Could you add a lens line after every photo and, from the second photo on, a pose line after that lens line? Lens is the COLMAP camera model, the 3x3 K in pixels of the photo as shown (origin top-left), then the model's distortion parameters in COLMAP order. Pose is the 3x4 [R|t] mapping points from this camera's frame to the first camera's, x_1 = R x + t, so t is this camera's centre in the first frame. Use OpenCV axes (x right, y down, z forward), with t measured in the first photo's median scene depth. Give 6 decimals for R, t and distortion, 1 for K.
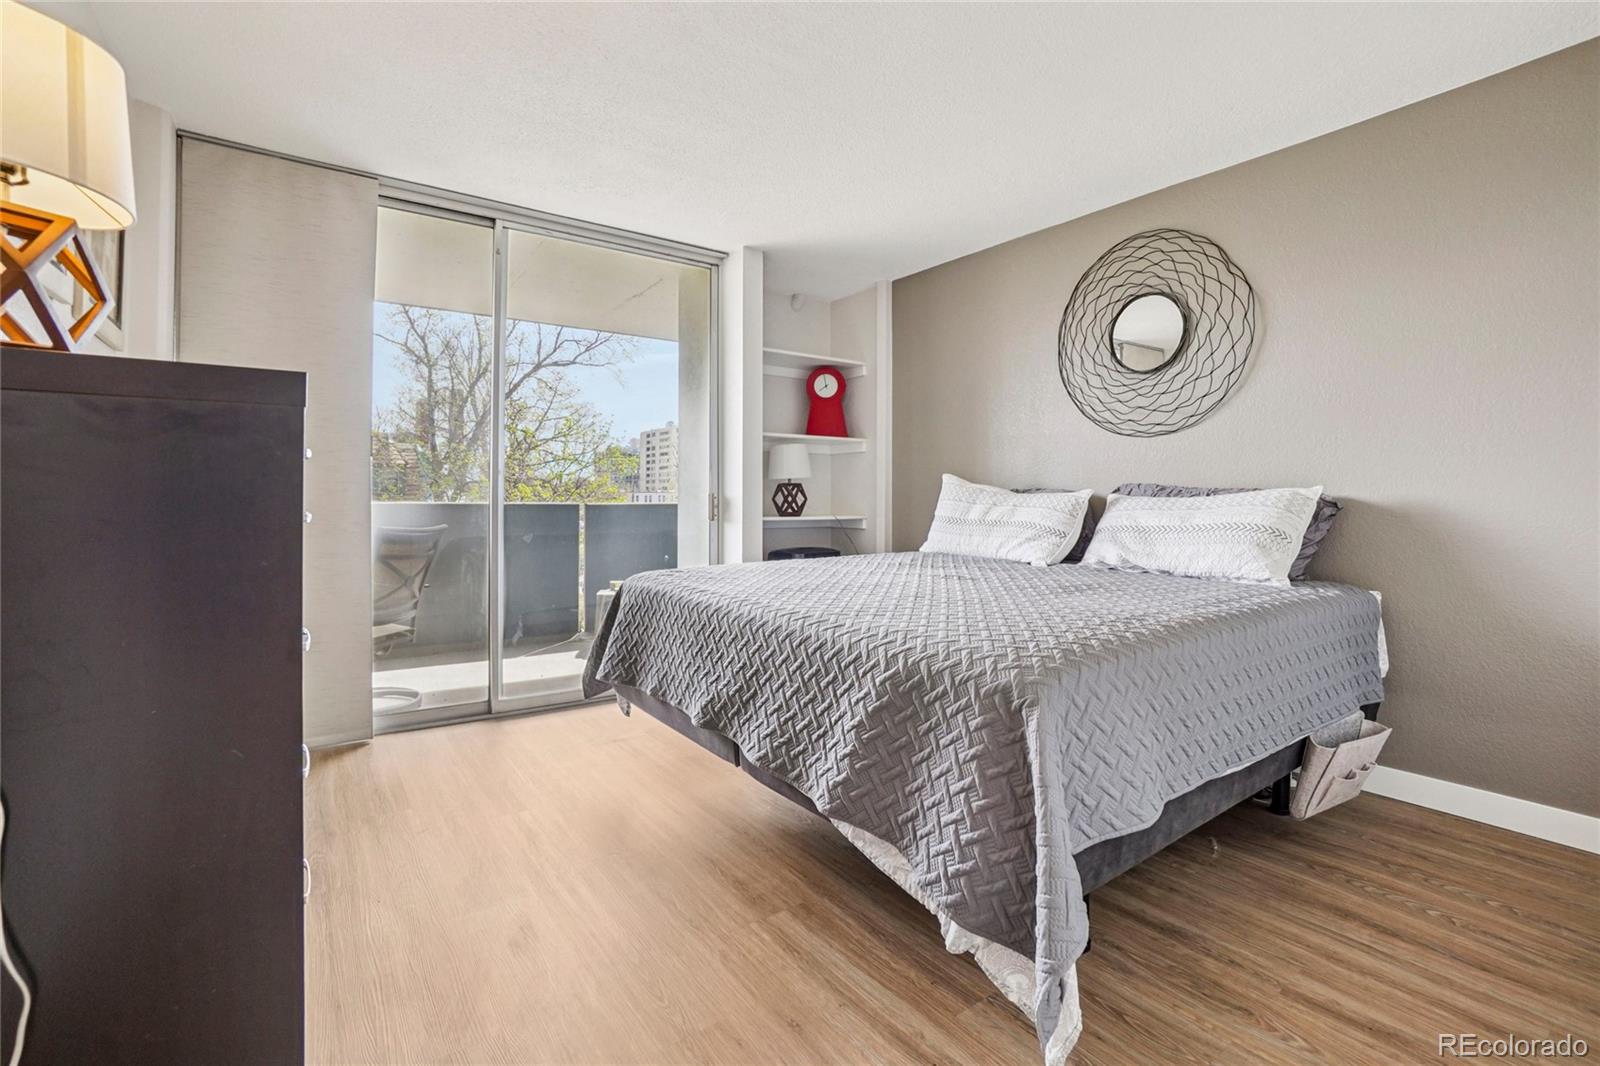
lens RADIAL K [[699.7, 0, 797.6], [0, 699.7, 518.7], [0, 0, 1]] dist [-0.070586, 0.020921]
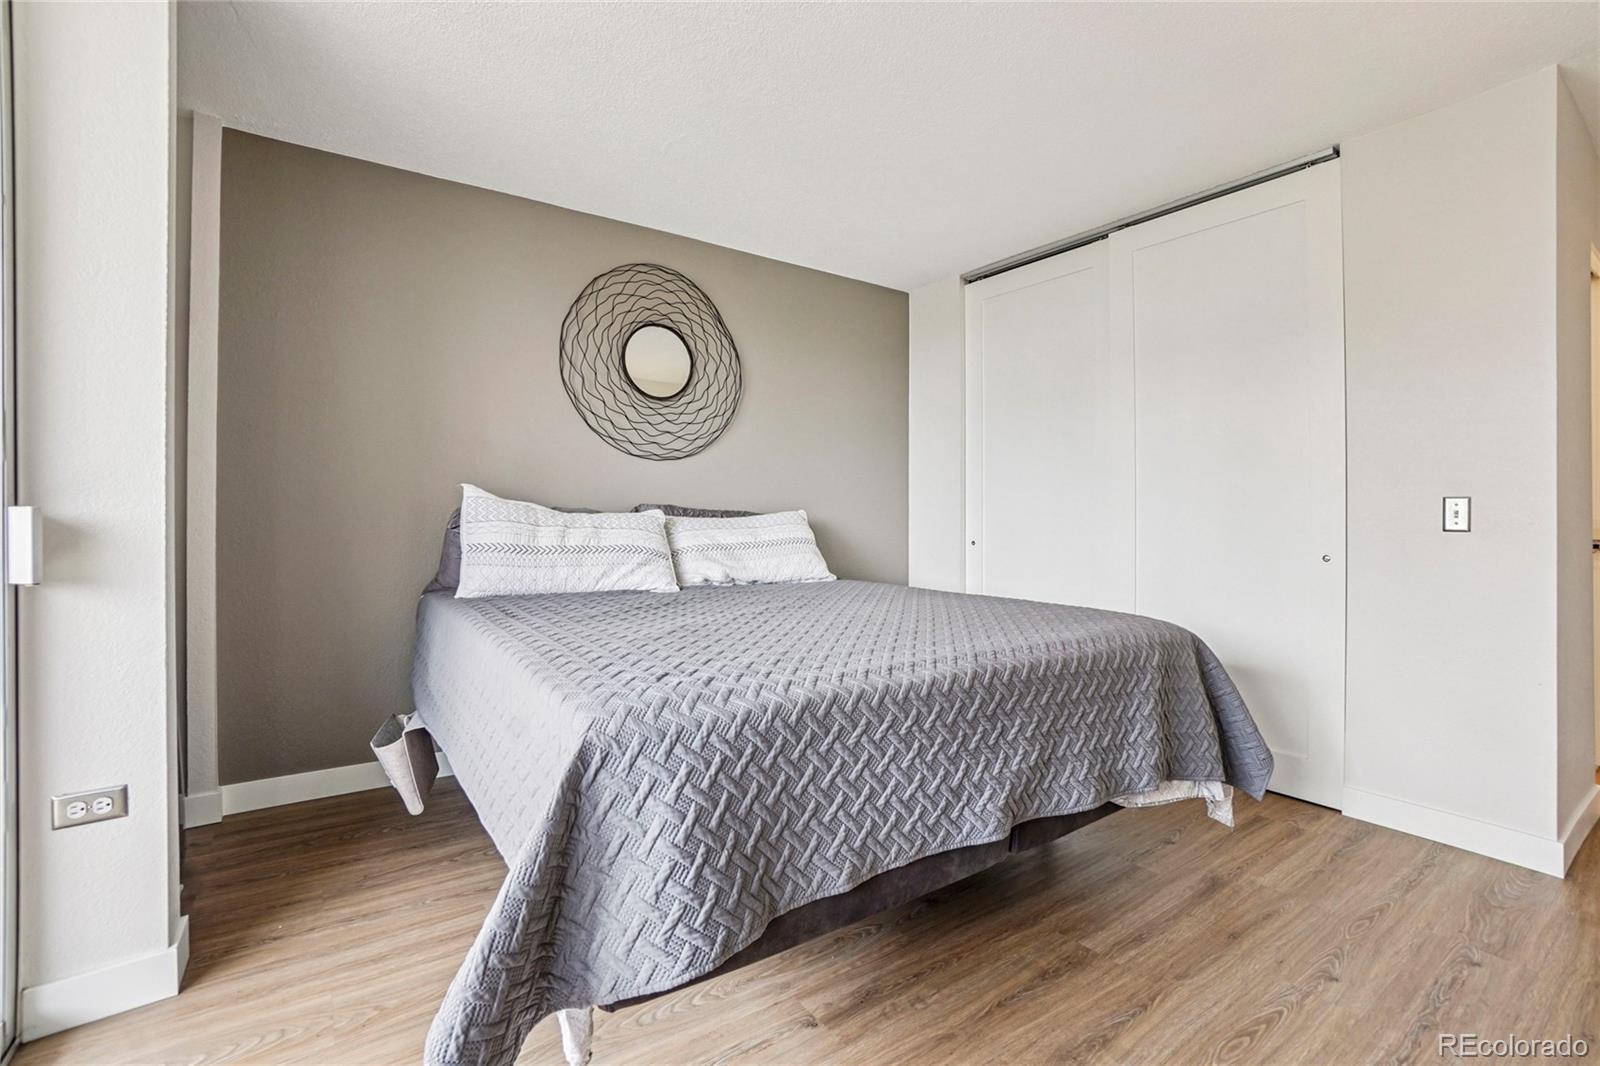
lens RADIAL K [[699.7, 0, 797.6], [0, 699.7, 518.7], [0, 0, 1]] dist [-0.070586, 0.020921]
pose [[0.047211, -0.002924, 0.998881, -0.569146], [0.028137, 0.999603, 0.001596, -0.026014], [-0.998489, 0.028030, 0.047274, 0.762715]]
